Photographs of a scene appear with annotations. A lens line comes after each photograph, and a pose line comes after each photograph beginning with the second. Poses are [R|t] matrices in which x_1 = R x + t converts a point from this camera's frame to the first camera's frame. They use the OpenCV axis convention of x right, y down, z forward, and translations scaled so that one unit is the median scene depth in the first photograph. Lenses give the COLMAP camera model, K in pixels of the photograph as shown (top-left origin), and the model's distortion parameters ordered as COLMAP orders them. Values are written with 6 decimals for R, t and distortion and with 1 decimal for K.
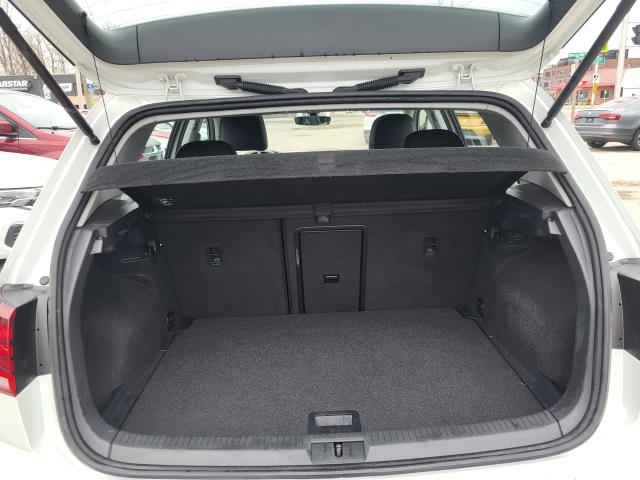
lens RADIAL K [[479.9, 0, 320.0], [0, 479.9, 240.0], [0, 0, 1]] dist [0.048410, -0.013633]
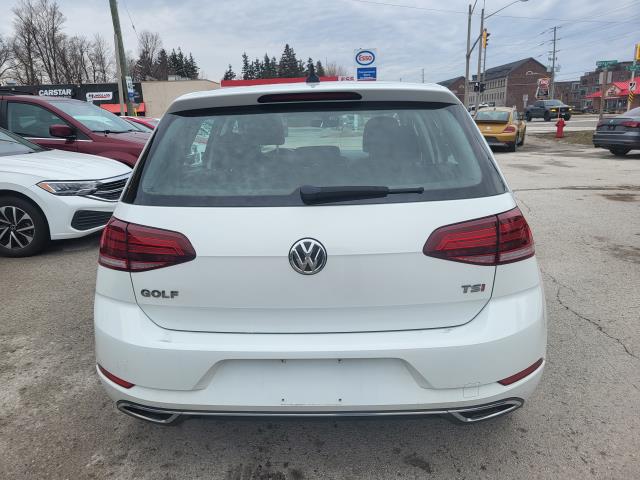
lens RADIAL K [[477.3, 0, 324.2], [0, 477.3, 241.0], [0, 0, 1]] dist [0.051976, -0.010292]
pose [[0.998593, 0.016523, -0.050394, 0.024665], [-0.017156, 0.999779, -0.012143, 0.031256], [0.050182, 0.012990, 0.998656, -0.100706]]
